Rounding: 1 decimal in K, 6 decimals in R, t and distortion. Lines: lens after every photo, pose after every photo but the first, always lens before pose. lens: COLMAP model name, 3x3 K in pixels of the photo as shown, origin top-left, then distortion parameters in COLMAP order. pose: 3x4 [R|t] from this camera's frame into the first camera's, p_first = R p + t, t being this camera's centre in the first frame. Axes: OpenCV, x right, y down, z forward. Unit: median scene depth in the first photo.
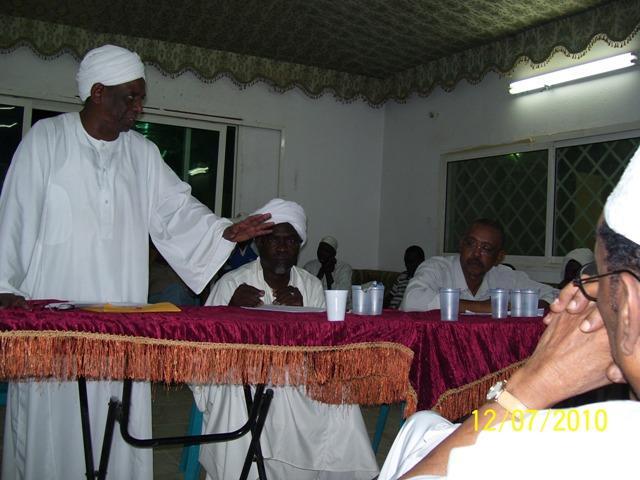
lens RADIAL K [[724.2, 0, 316.9], [0, 724.2, 245.1], [0, 0, 1]] dist [-0.097562, 0.000000]
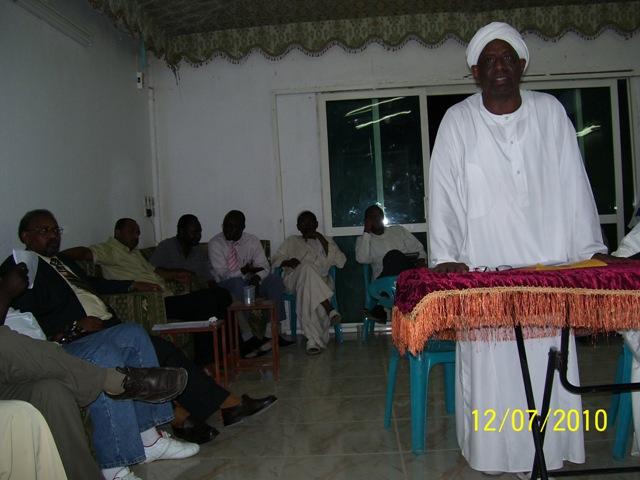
lens RADIAL K [[724.2, 0, 318.2], [0, 724.2, 241.8], [0, 0, 1]] dist [-0.097562, 0.000000]
pose [[0.858242, -0.086827, -0.505848, -0.025618], [0.104849, 0.994462, 0.007196, 0.007072], [0.502421, -0.059214, 0.862593, -0.112184]]
